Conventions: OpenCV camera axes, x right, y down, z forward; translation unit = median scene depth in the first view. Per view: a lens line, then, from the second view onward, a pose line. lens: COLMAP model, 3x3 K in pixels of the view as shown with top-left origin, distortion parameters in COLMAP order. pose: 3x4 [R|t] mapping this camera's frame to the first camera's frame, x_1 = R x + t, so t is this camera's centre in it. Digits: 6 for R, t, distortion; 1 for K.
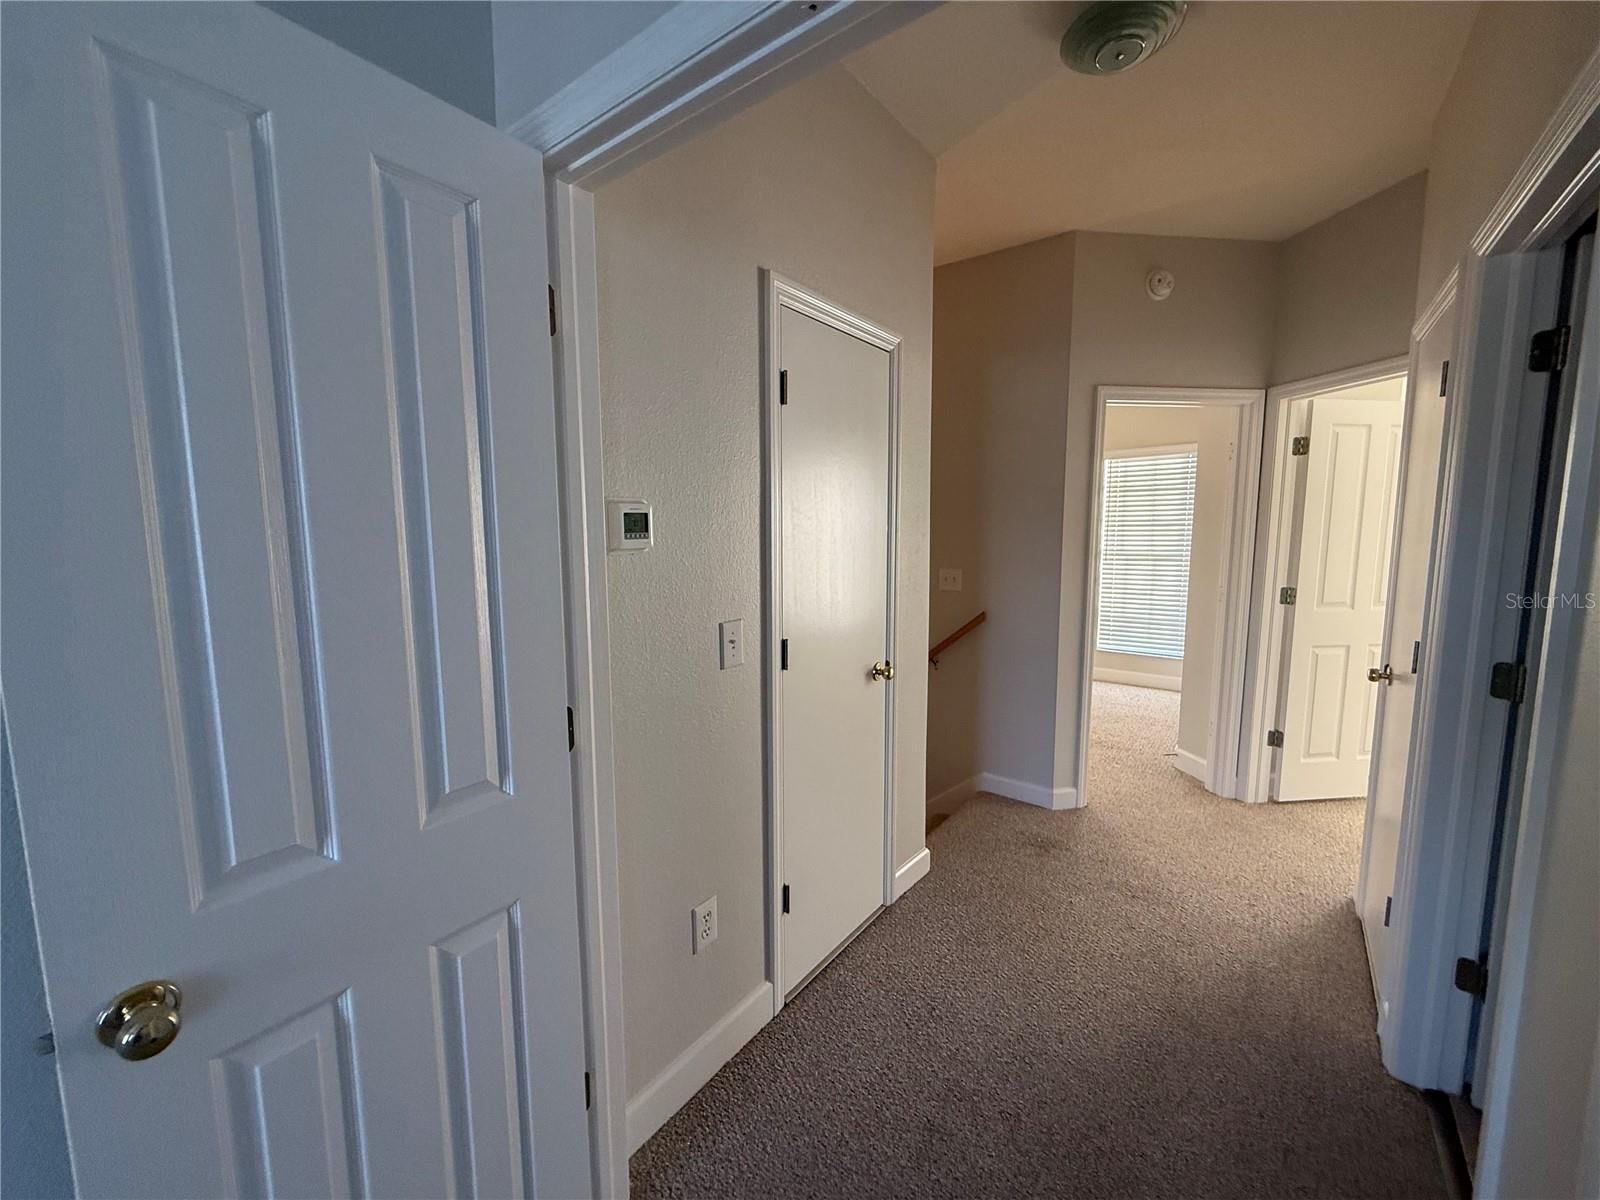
lens RADIAL K [[634.5, 0, 801.8], [0, 634.5, 601.1], [0, 0, 1]] dist [0.000602, 0.000540]
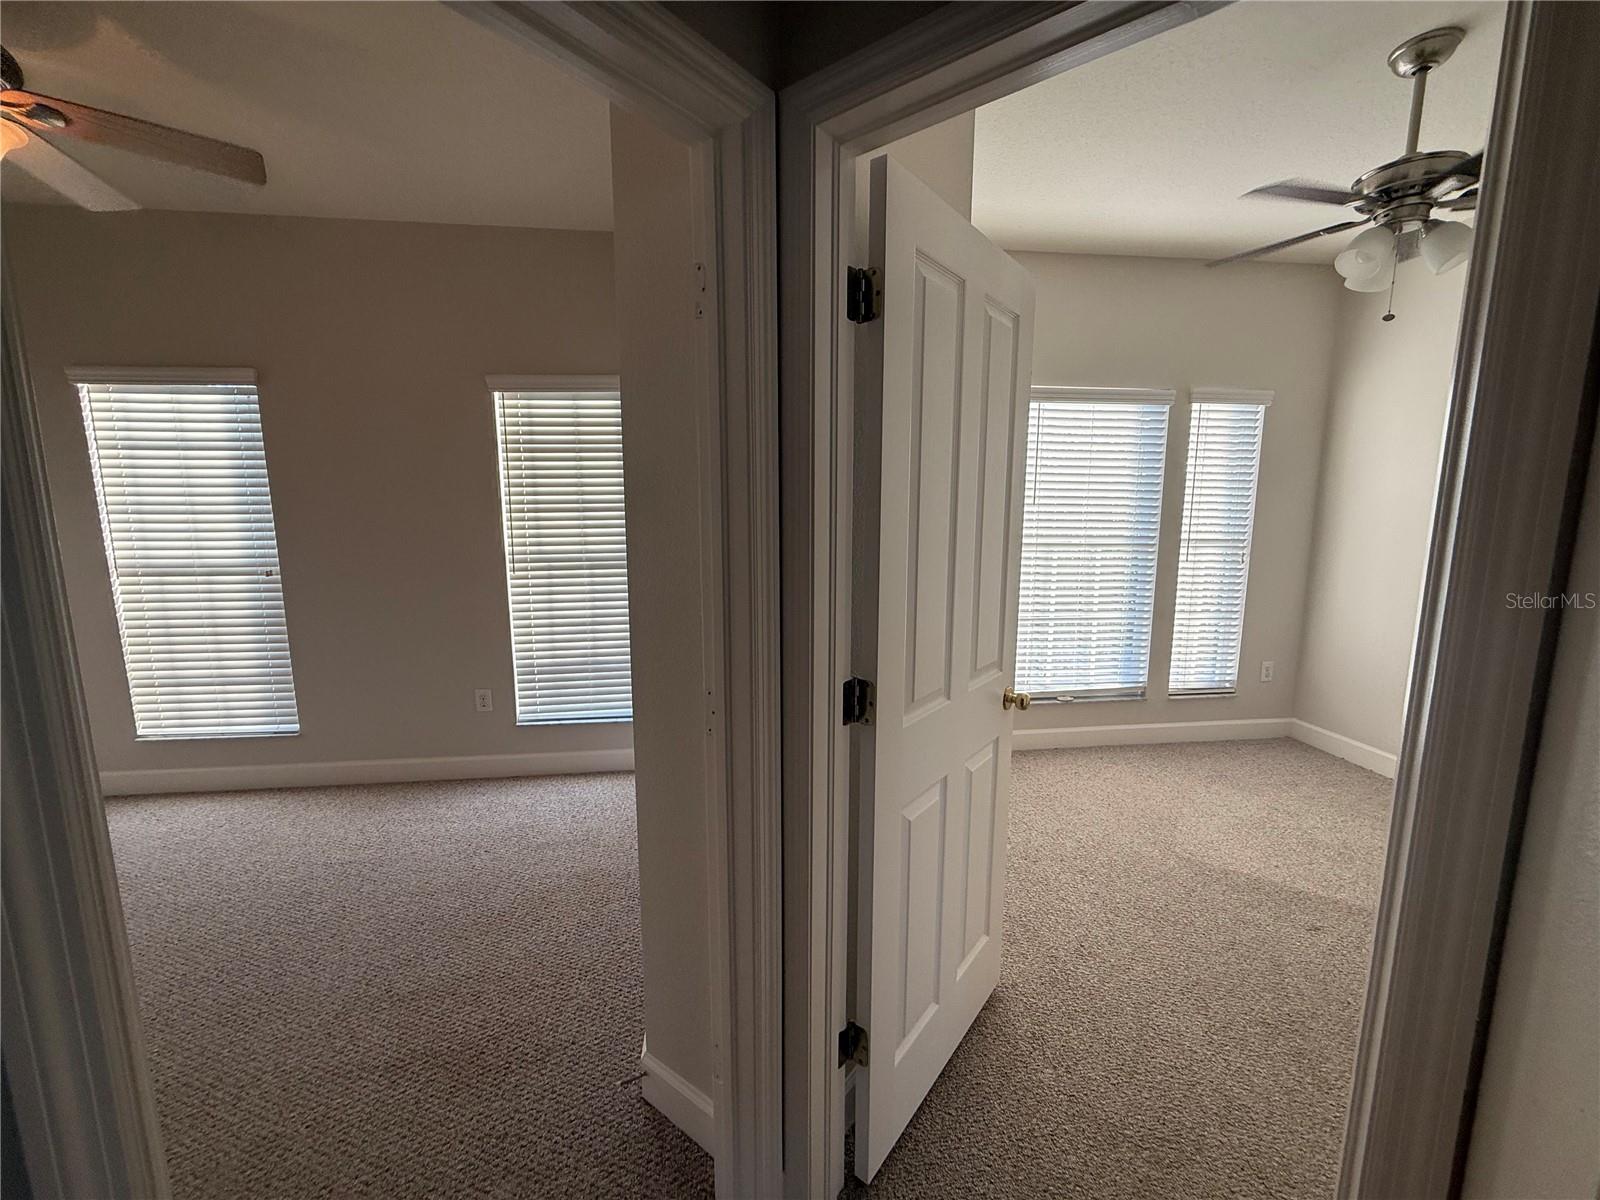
lens RADIAL K [[634.5, 0, 801.4], [0, 634.5, 600.3], [0, 0, 1]] dist [0.000602, 0.000540]
pose [[0.713383, -0.097354, 0.693979, 0.478955], [0.078655, 0.995169, 0.058751, -0.093344], [-0.696346, 0.012673, 0.717594, 0.743362]]
